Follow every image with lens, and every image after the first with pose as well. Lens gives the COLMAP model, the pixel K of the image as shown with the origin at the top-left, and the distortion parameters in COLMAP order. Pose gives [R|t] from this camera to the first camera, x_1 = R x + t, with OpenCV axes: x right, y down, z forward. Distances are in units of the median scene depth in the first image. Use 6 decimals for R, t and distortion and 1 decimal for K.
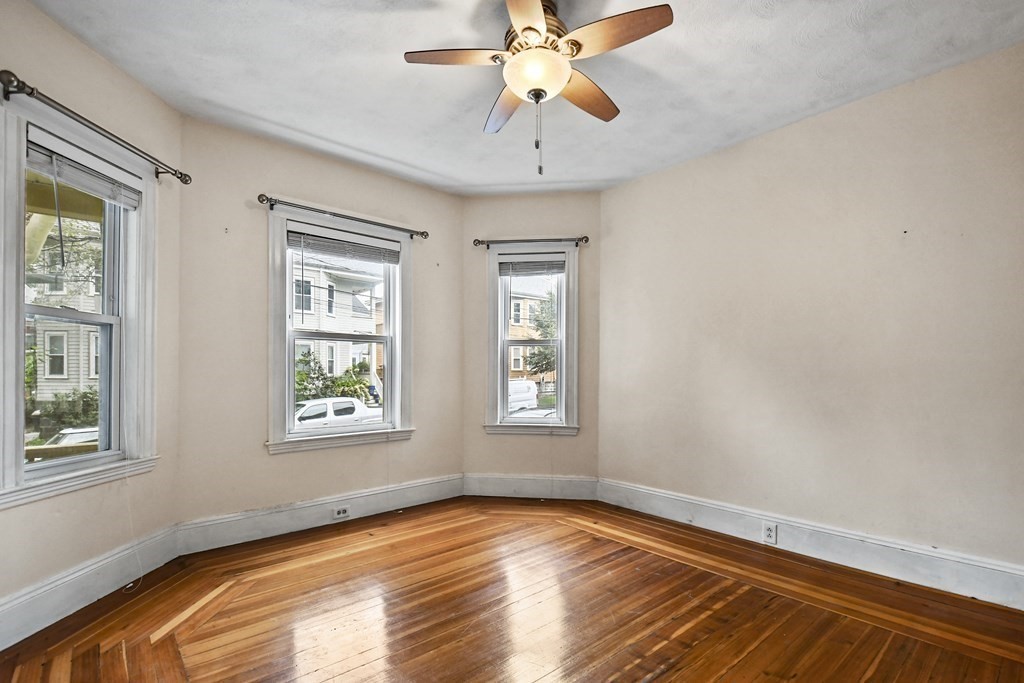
lens RADIAL K [[461.3, 0, 508.6], [0, 461.3, 374.0], [0, 0, 1]] dist [-0.003532, -0.011196]
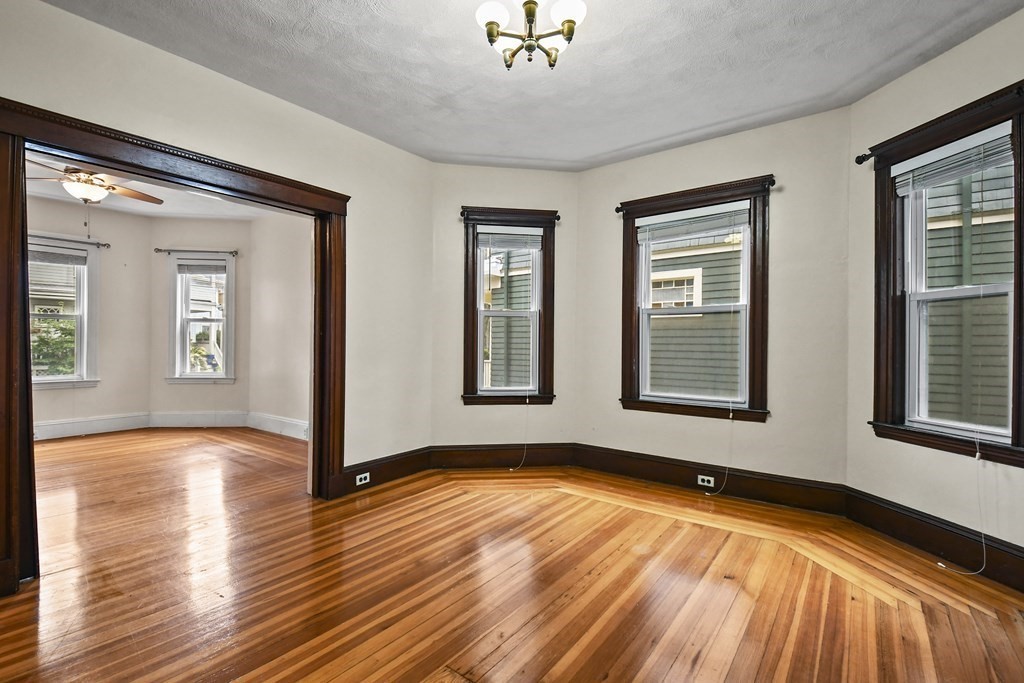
lens RADIAL K [[461.3, 0, 517.6], [0, 461.3, 341.3], [0, 0, 1]] dist [-0.003532, -0.011196]
pose [[0.974619, 0.005474, 0.223804, 0.703887], [-0.003944, 0.999966, -0.007281, 0.004724], [-0.223836, 0.006214, 0.974607, -0.643547]]
